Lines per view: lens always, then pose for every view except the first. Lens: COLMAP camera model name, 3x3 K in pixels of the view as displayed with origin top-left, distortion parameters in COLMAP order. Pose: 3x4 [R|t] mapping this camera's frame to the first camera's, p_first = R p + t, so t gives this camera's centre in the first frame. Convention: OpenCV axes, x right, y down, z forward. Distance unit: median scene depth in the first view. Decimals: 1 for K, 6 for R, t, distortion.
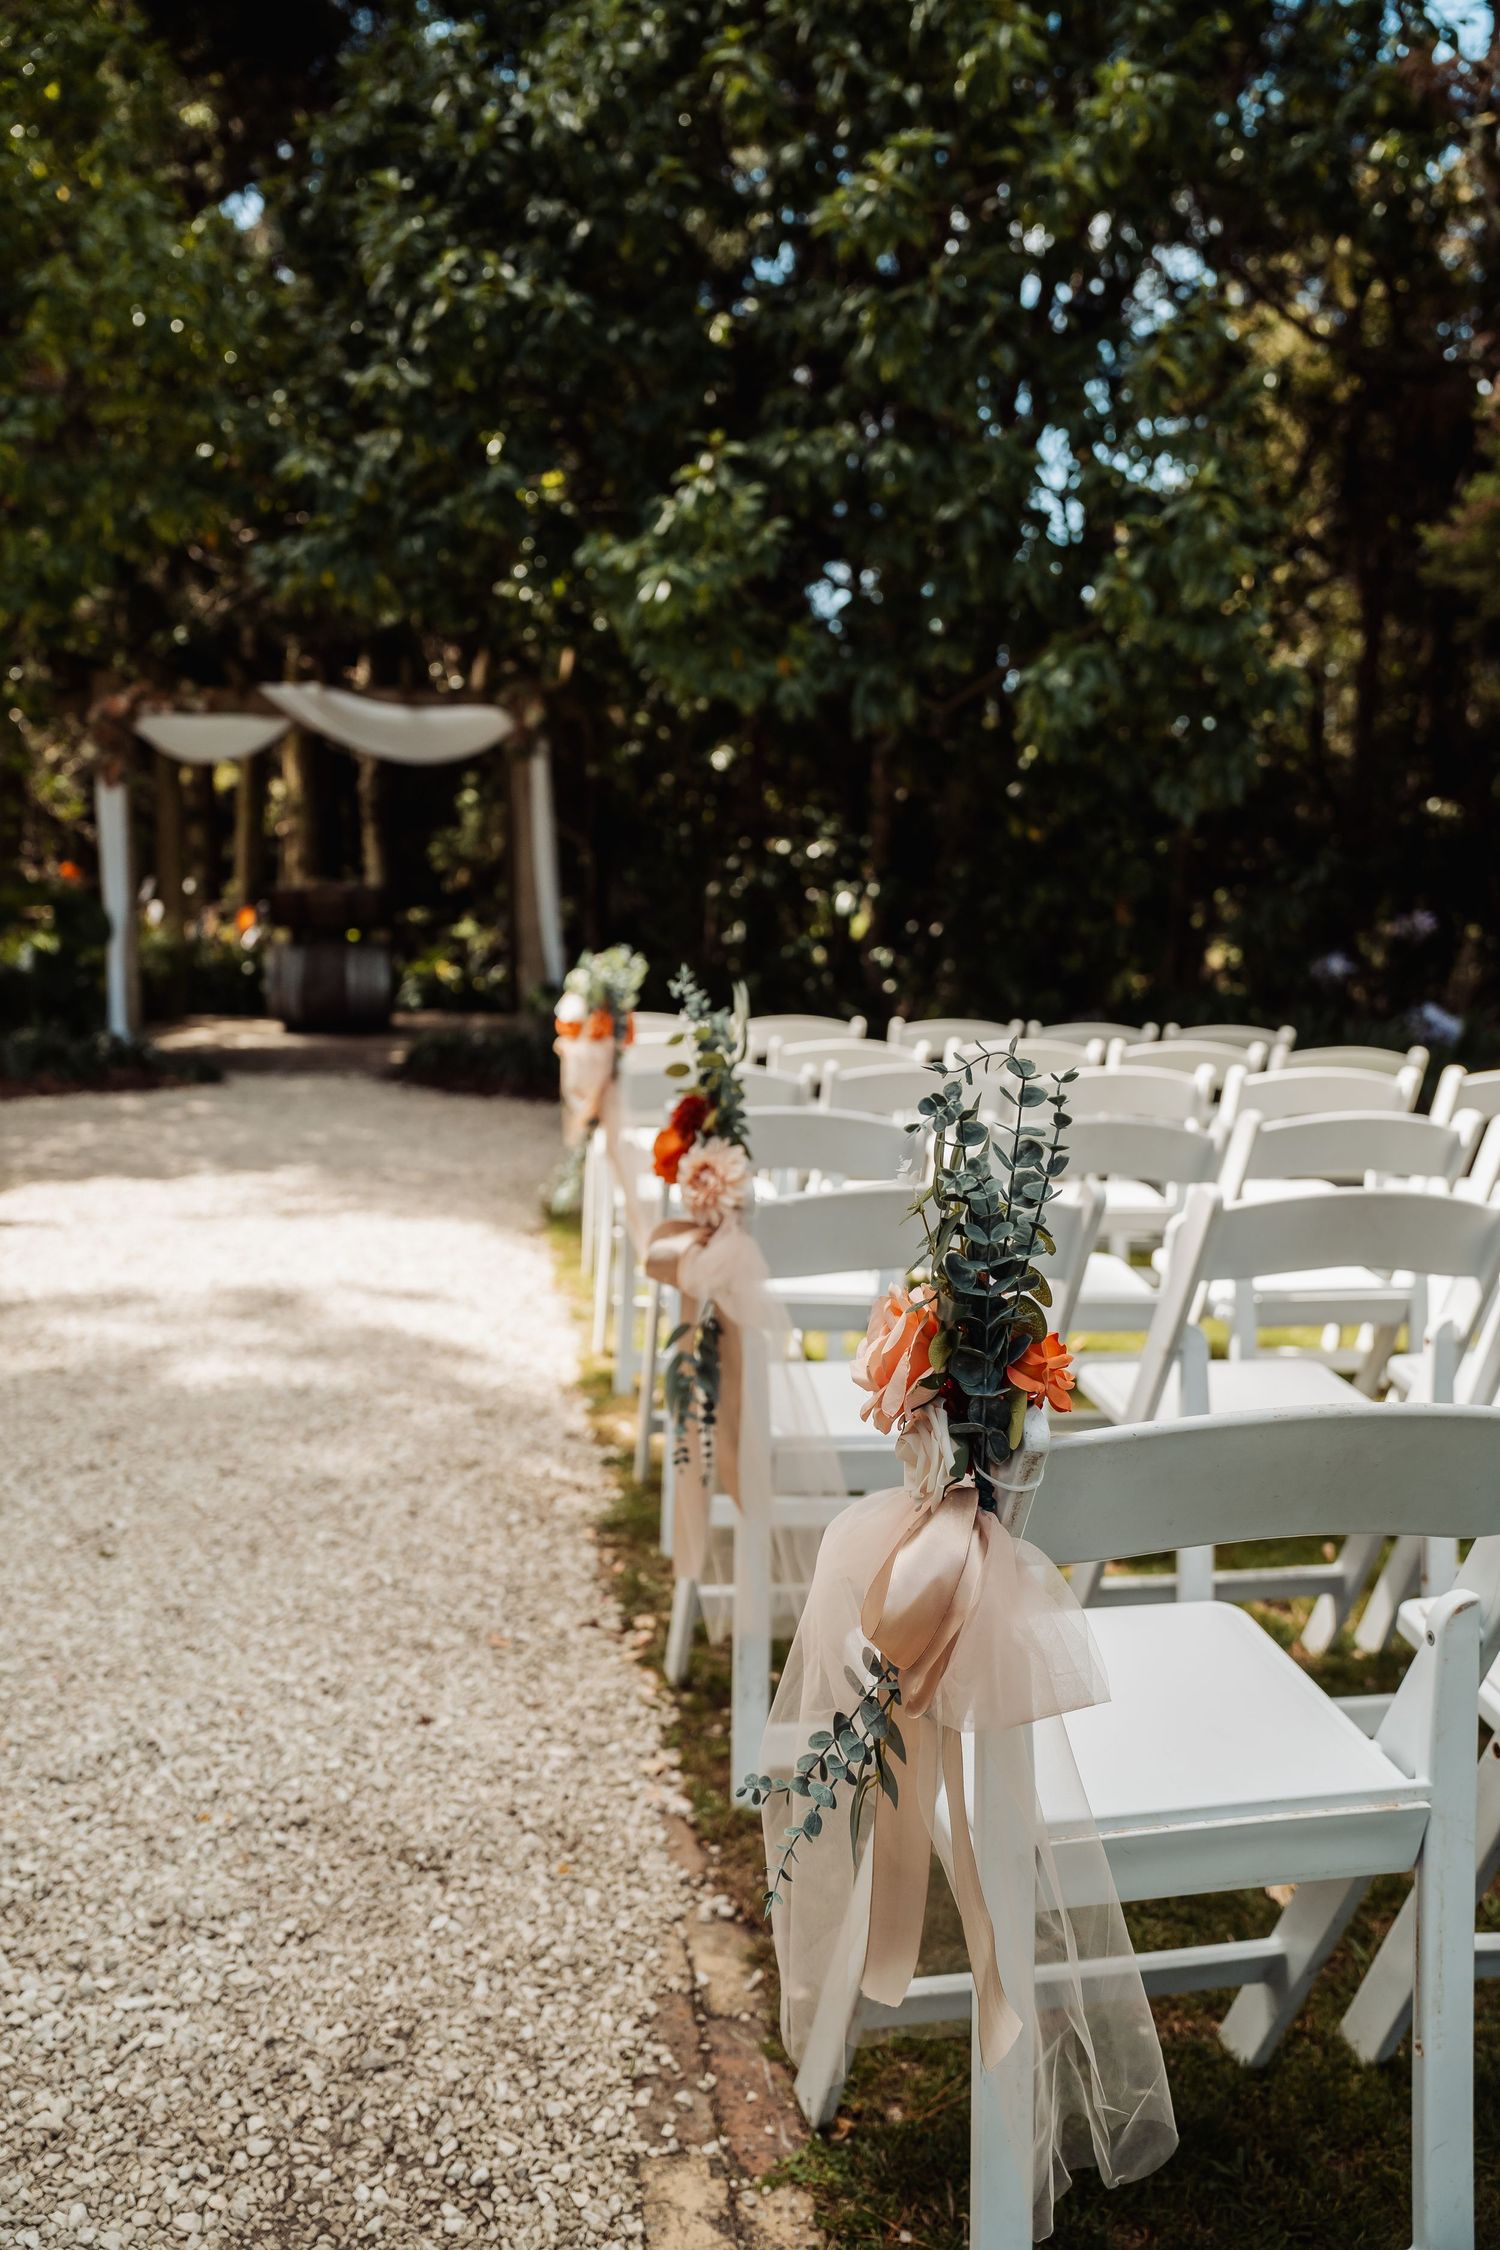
lens RADIAL K [[1750.3, 0, 750.0], [0, 1750.3, 1125.0], [0, 0, 1]] dist [-0.002910, -0.000824]
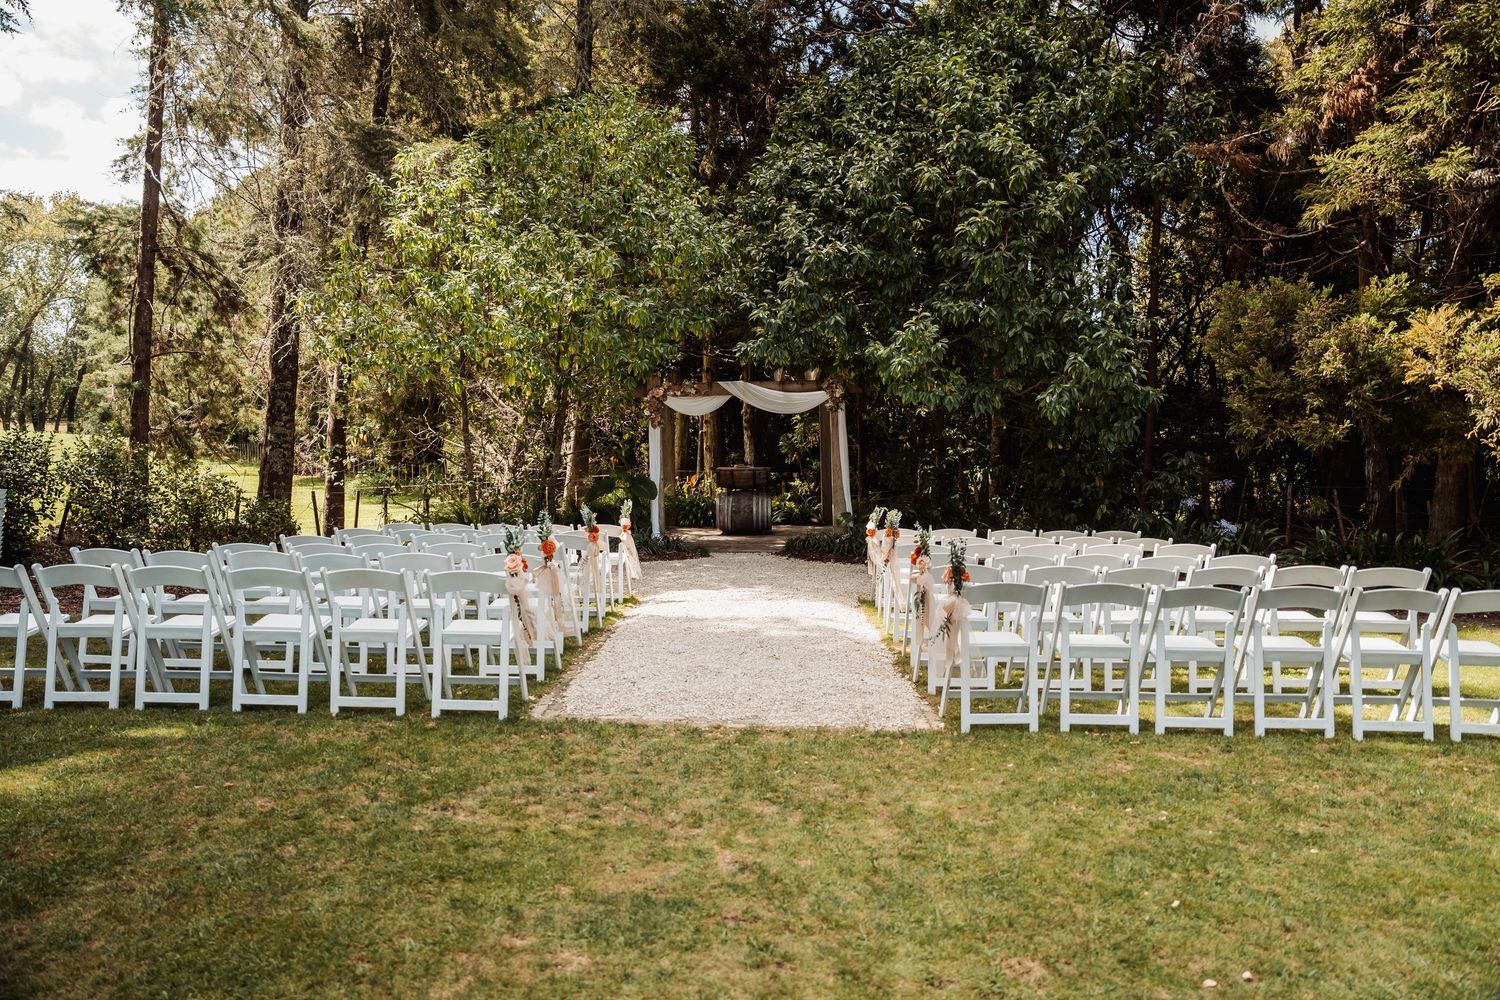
lens RADIAL K [[1096.6, 0, 750.0], [0, 1096.6, 500.0], [0, 0, 1]] dist [-0.009902, -0.000747]
pose [[0.984816, -0.012090, -0.173181, 0.008287], [-0.002265, 0.996592, -0.082457, 0.024949], [0.173588, 0.081598, 0.981432, -0.496520]]
